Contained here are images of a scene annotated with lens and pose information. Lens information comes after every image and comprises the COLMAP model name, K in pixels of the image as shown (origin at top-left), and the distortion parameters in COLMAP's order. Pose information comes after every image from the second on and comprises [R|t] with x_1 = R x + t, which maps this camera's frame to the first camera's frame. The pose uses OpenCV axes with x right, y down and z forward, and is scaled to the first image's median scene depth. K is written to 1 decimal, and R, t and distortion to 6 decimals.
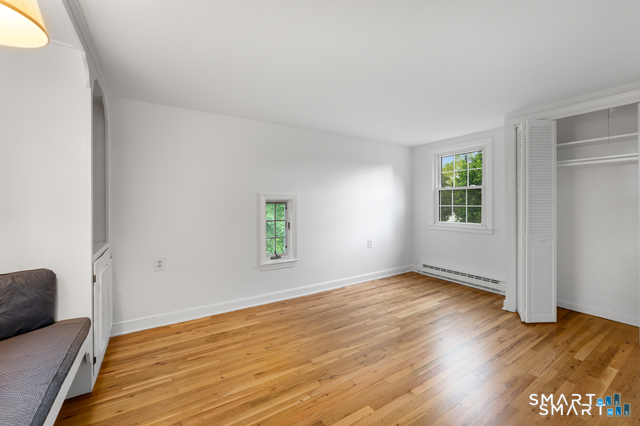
lens RADIAL K [[261.2, 0, 321.0], [0, 261.2, 208.7], [0, 0, 1]] dist [0.002000, 0.000018]
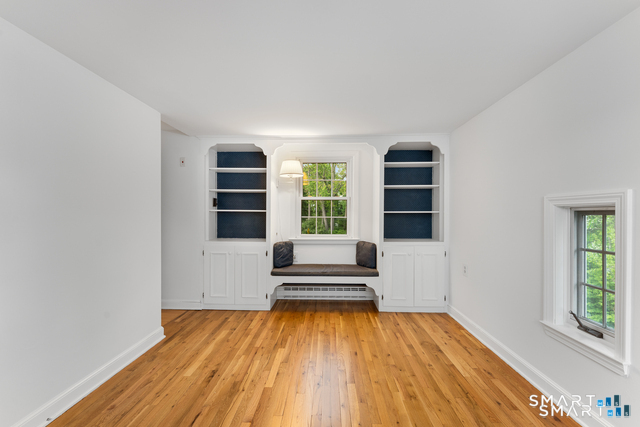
lens RADIAL K [[262.4, 0, 320.7], [0, 262.4, 212.7], [0, 0, 1]] dist [-0.000213, 0.000004]
pose [[-0.563561, -0.003073, -0.826069, 0.692099], [-0.014733, 0.999871, 0.006332, -0.026806], [0.825943, 0.015739, -0.563533, 1.228599]]
